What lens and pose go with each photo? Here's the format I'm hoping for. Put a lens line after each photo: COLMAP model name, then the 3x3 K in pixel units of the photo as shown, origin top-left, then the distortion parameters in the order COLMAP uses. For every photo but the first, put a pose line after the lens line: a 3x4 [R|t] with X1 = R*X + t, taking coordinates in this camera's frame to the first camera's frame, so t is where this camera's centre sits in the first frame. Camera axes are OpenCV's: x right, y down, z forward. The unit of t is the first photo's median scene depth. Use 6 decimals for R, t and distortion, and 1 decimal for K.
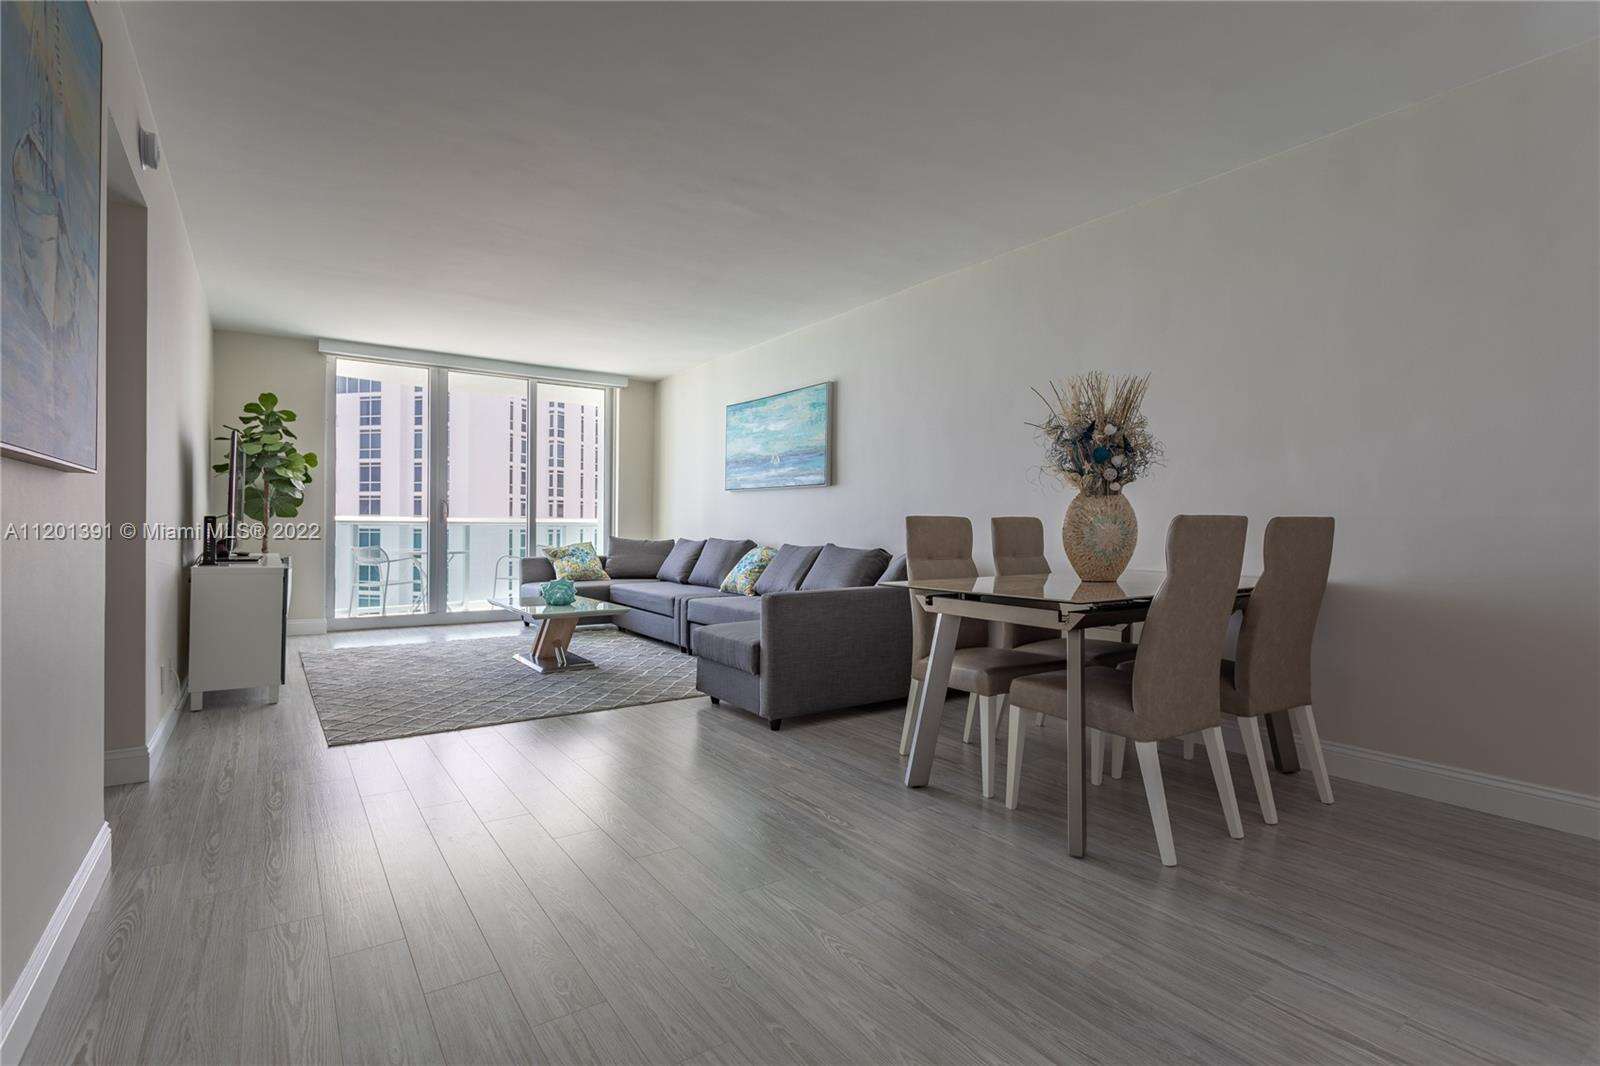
lens RADIAL K [[753.4, 0, 791.2], [0, 753.4, 532.4], [0, 0, 1]] dist [-0.002704, 0.000292]
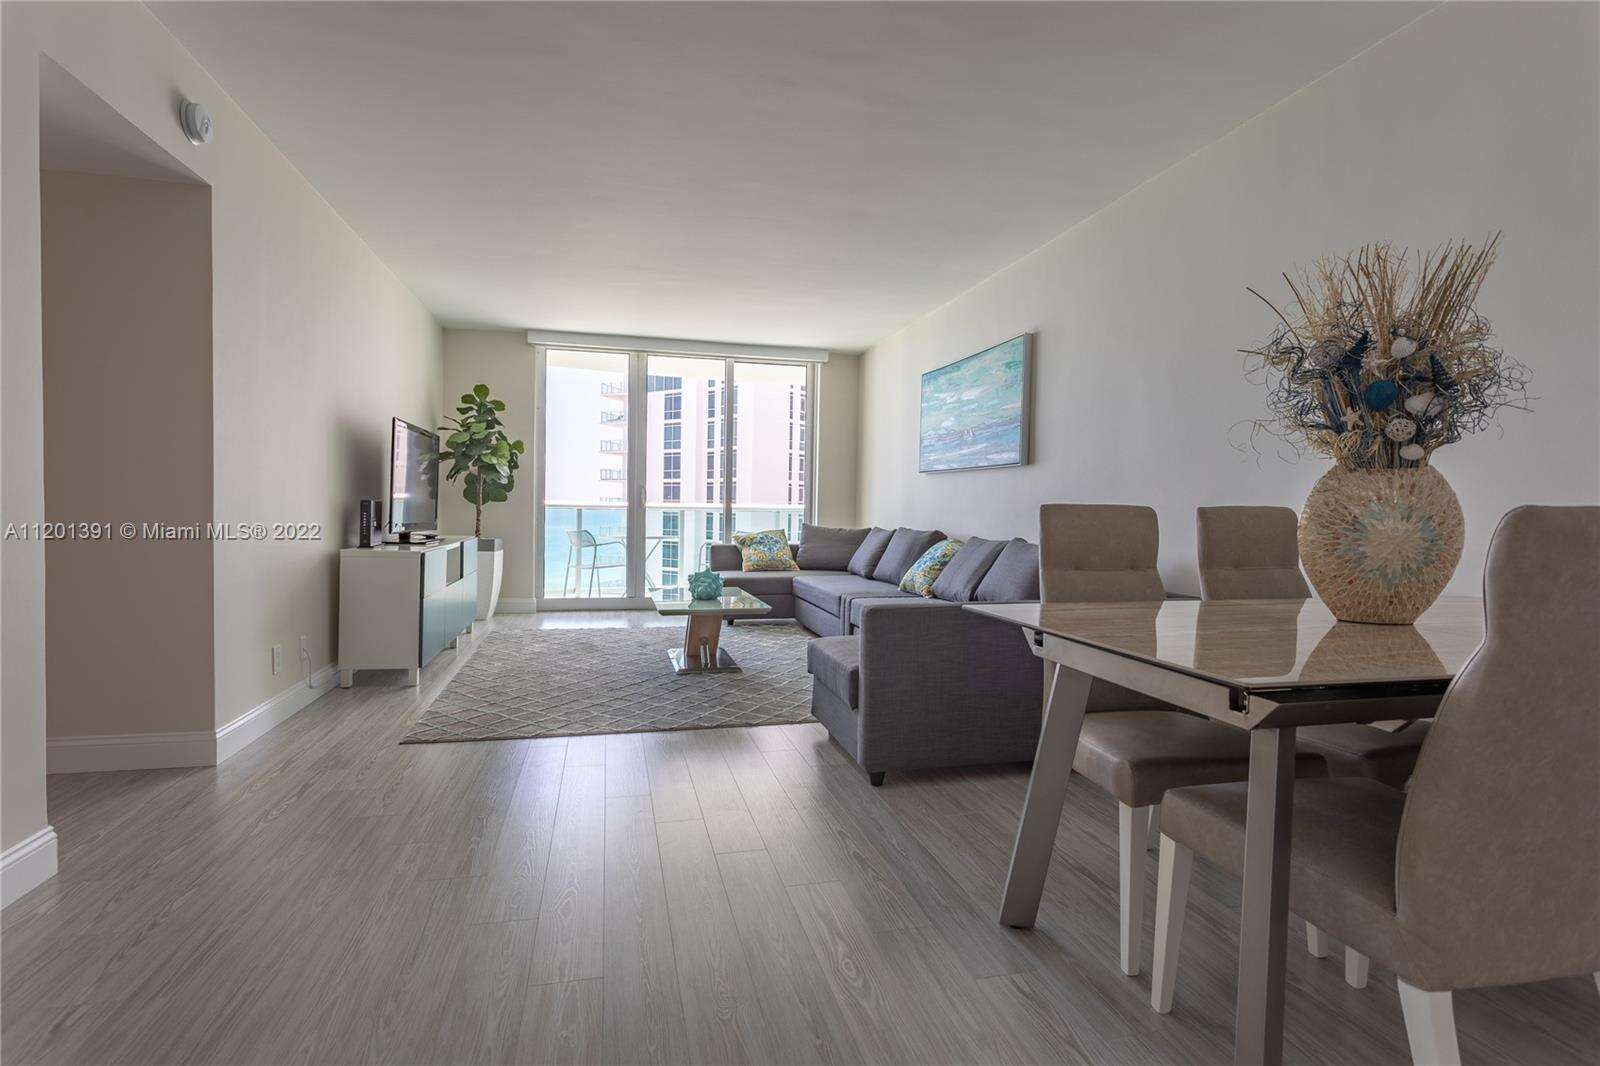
lens RADIAL K [[757.8, 0, 791.3], [0, 757.8, 530.3], [0, 0, 1]] dist [0.007471, 0.000481]
pose [[0.934739, 0.017694, -0.354894, 0.099397], [-0.012066, 0.999764, 0.018065, -0.004258], [0.355130, -0.012604, 0.934732, 0.155655]]
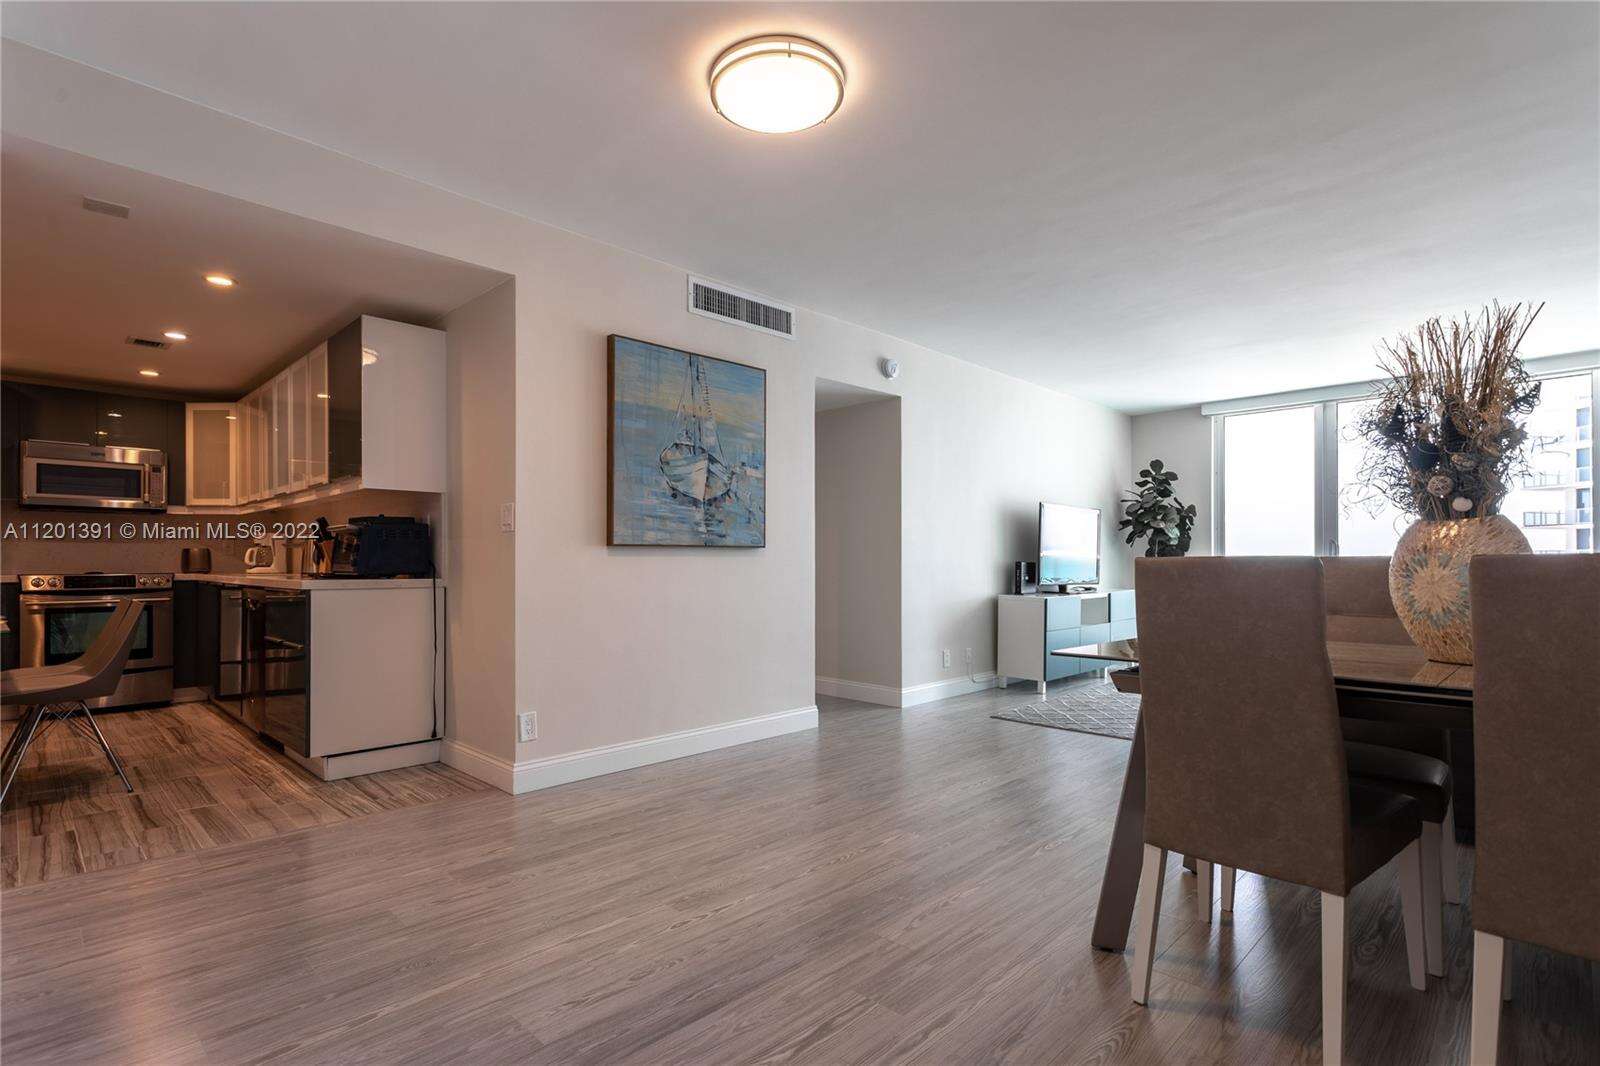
lens RADIAL K [[783.5, 0, 797.8], [0, 783.5, 563.1], [0, 0, 1]] dist [-0.000931, -0.000055]
pose [[0.200539, -0.005722, -0.979669, 0.450569], [-0.007358, 0.999946, -0.007347, -0.003047], [0.979658, 0.008682, 0.200486, 0.174558]]
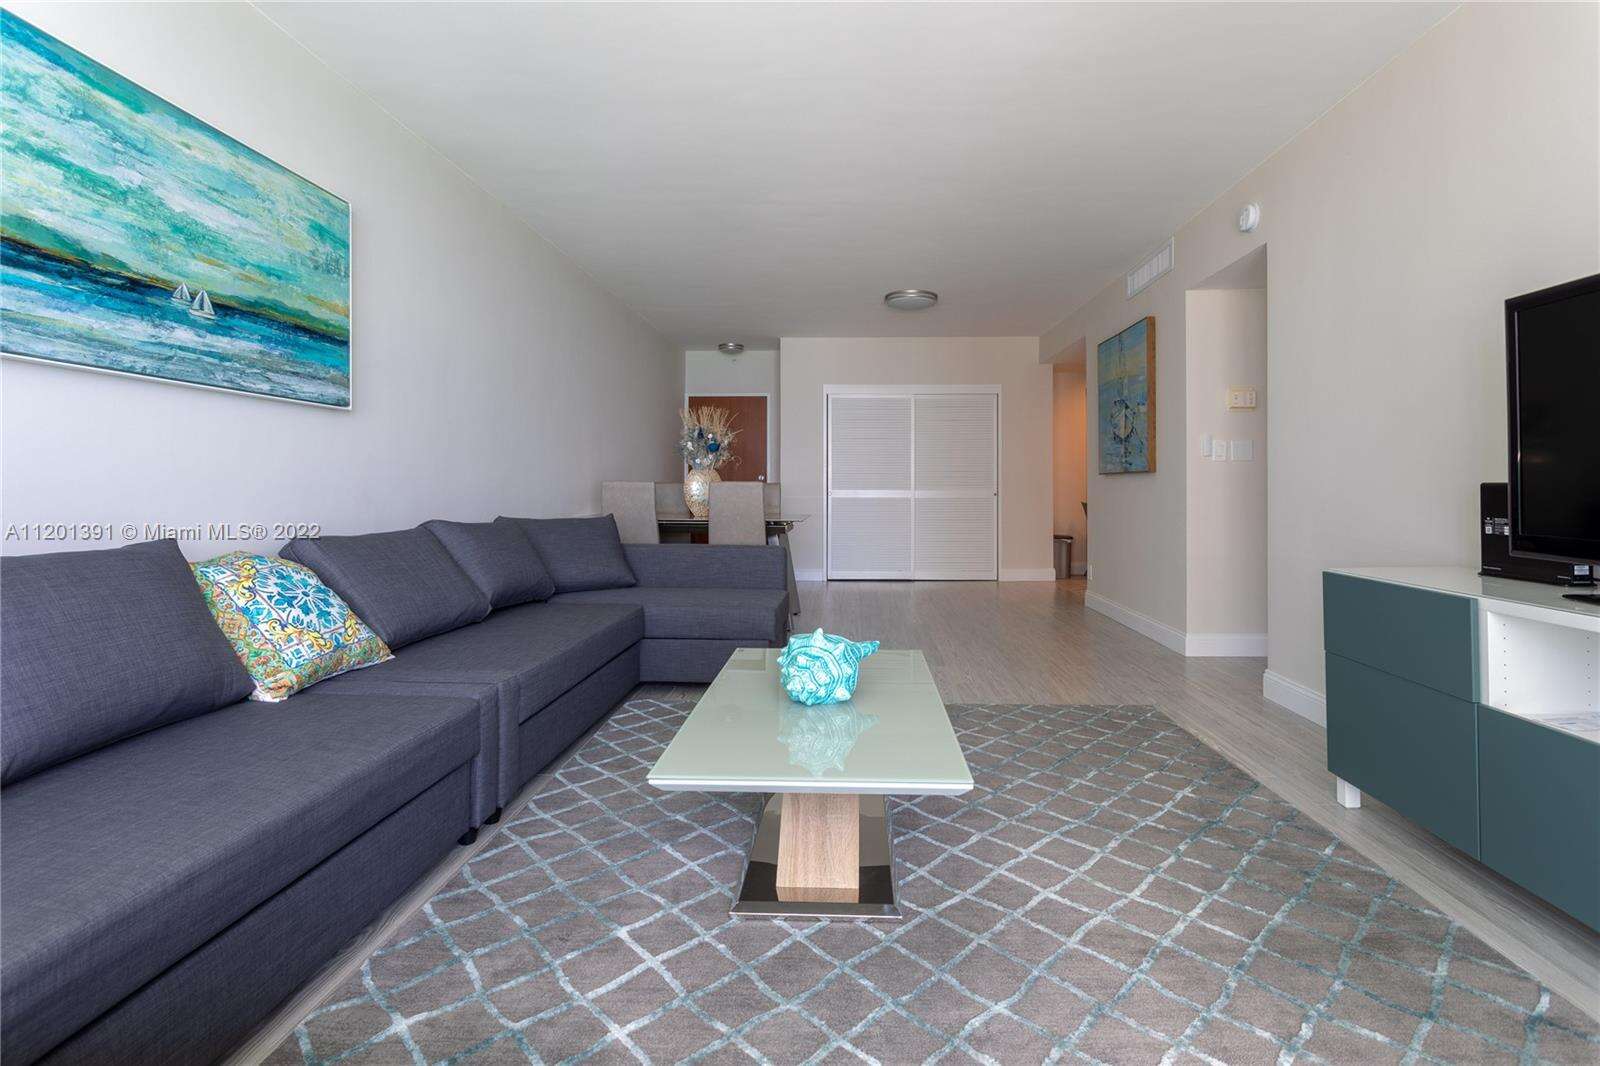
lens RADIAL K [[776.7, 0, 793.8], [0, 776.7, 488.8], [0, 0, 1]] dist [0.001043, 0.000177]
pose [[-0.778945, -0.011397, 0.626989, -0.485149], [-0.001243, 0.999861, 0.016631, -0.017753], [-0.627091, 0.012175, -0.778851, 1.159754]]
